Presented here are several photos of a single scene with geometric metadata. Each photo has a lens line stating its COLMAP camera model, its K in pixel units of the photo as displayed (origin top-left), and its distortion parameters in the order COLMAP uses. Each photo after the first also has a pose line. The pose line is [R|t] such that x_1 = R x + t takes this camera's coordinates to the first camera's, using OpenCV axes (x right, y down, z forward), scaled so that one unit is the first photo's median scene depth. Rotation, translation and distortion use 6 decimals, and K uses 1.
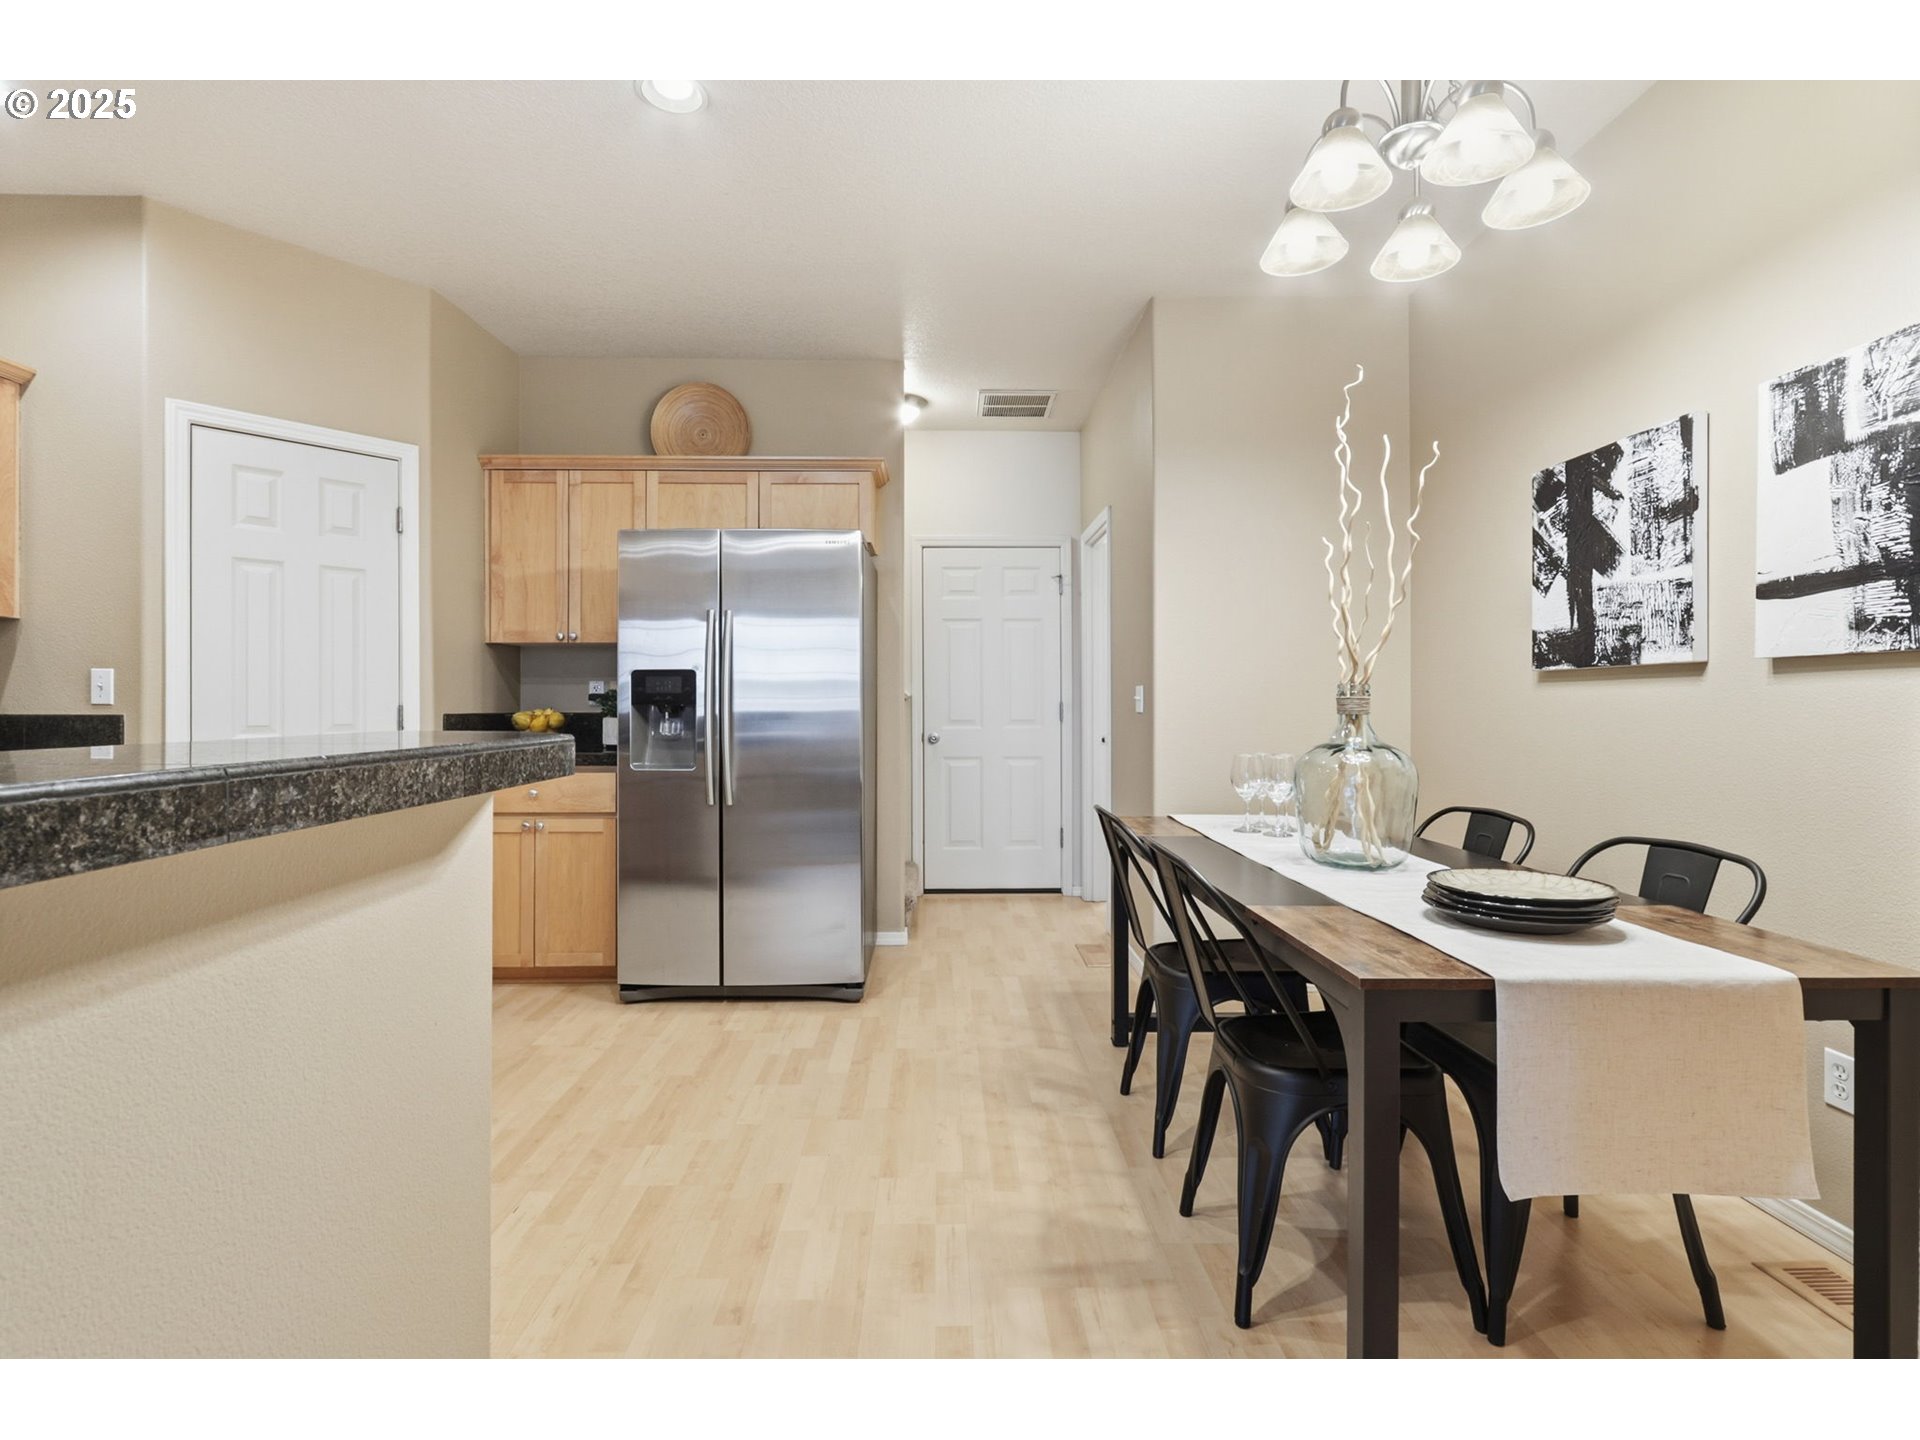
lens RADIAL K [[876.5, 0, 924.1], [0, 876.5, 708.9], [0, 0, 1]] dist [-0.000600, -0.003079]
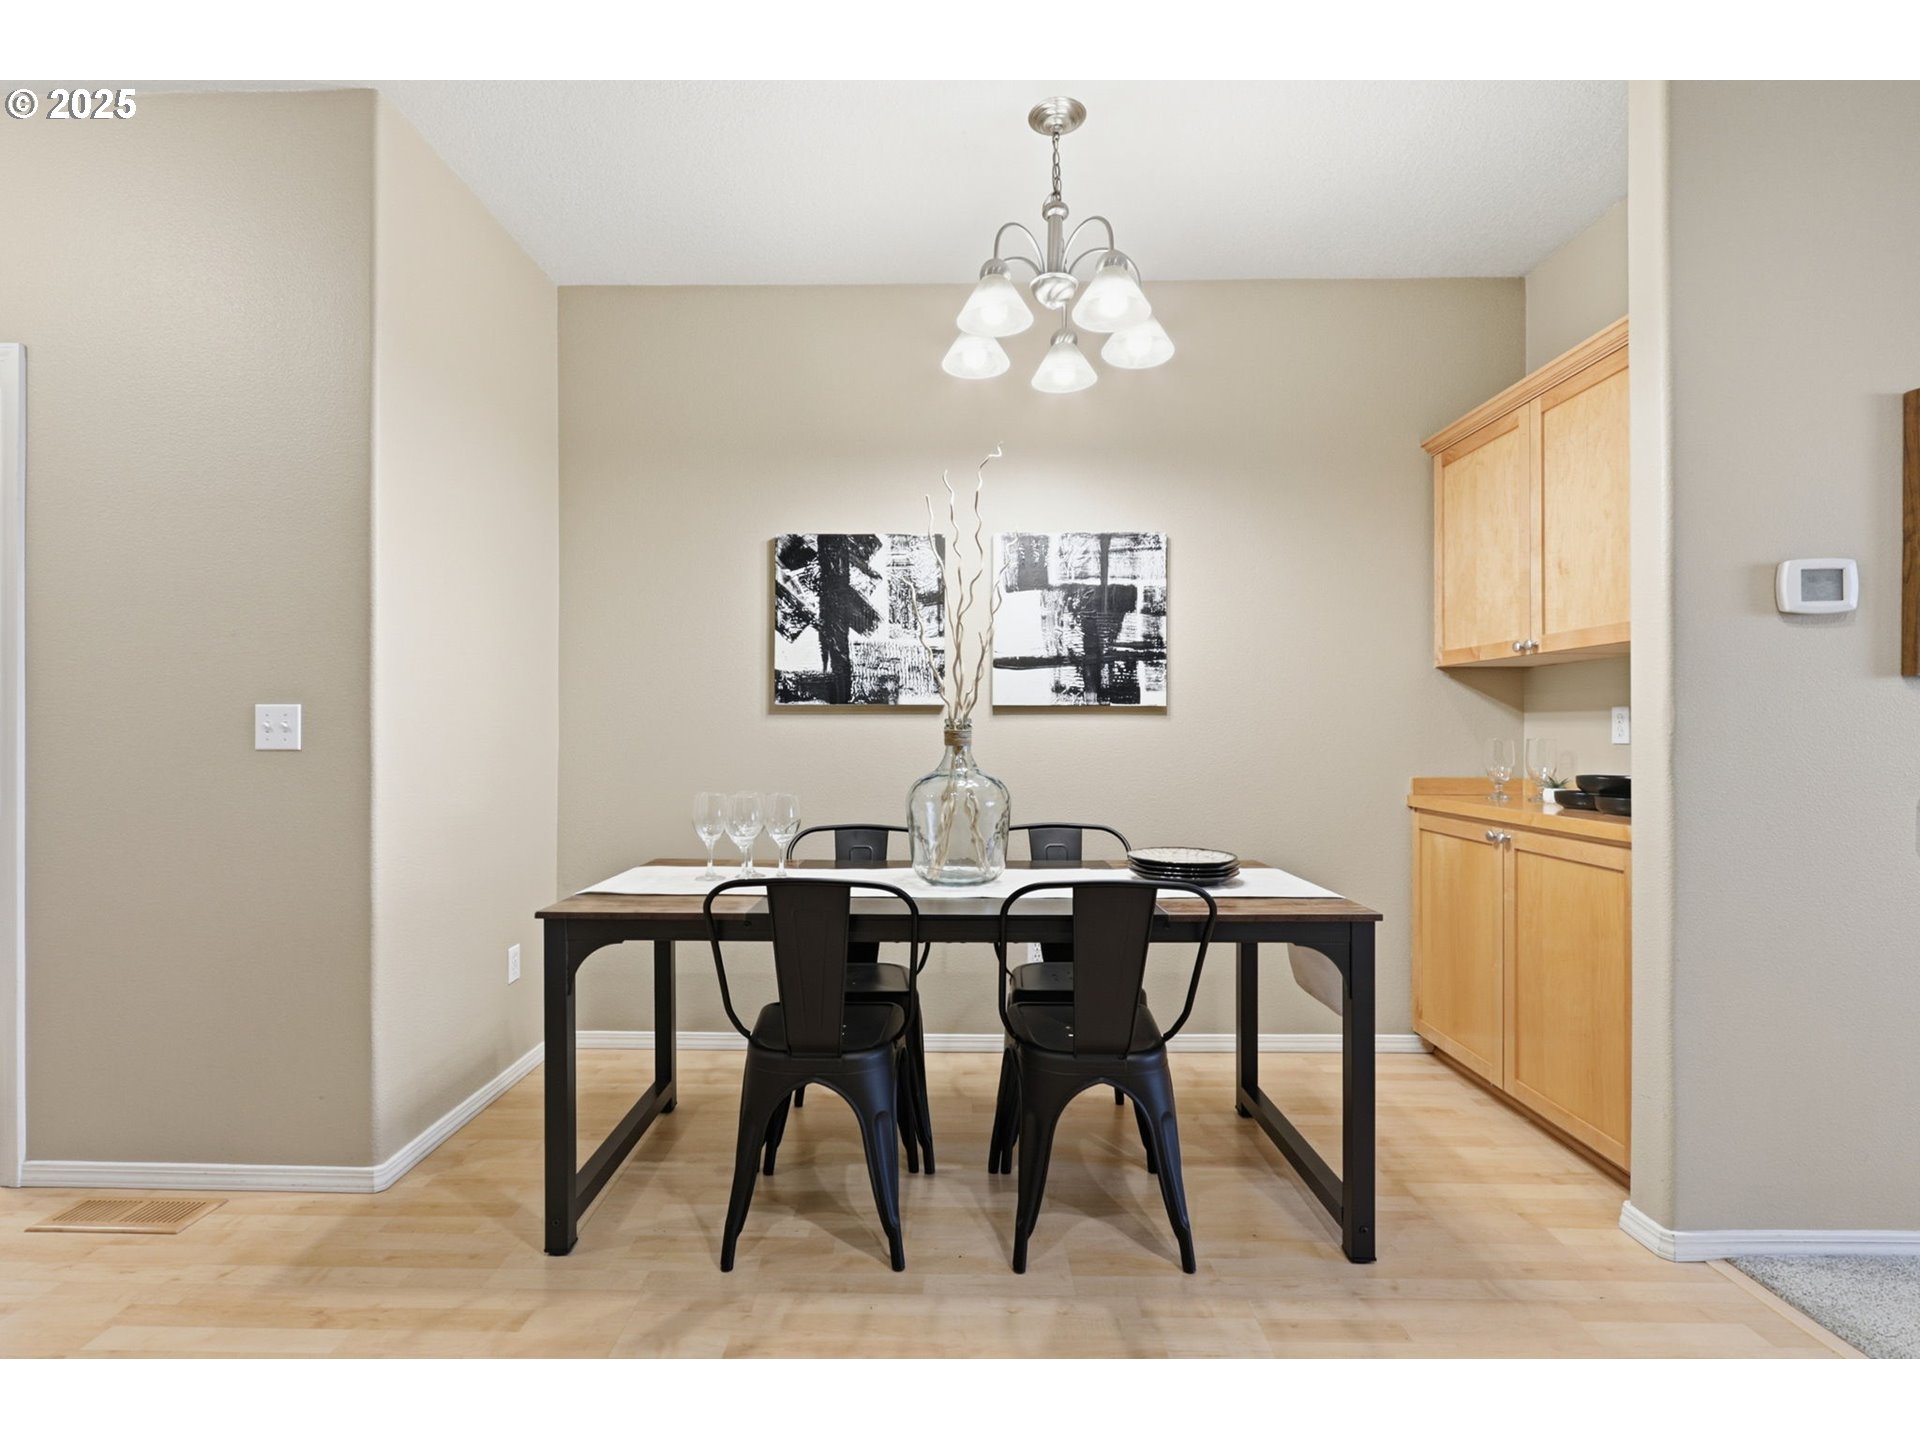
lens RADIAL K [[890.6, 0, 963.8], [0, 890.6, 726.0], [0, 0, 1]] dist [-0.003242, -0.001614]
pose [[0.020011, 0.006483, 0.999779, -0.580358], [0.003122, 0.999974, -0.006546, -0.008318], [-0.999795, 0.003252, 0.019990, 0.896034]]
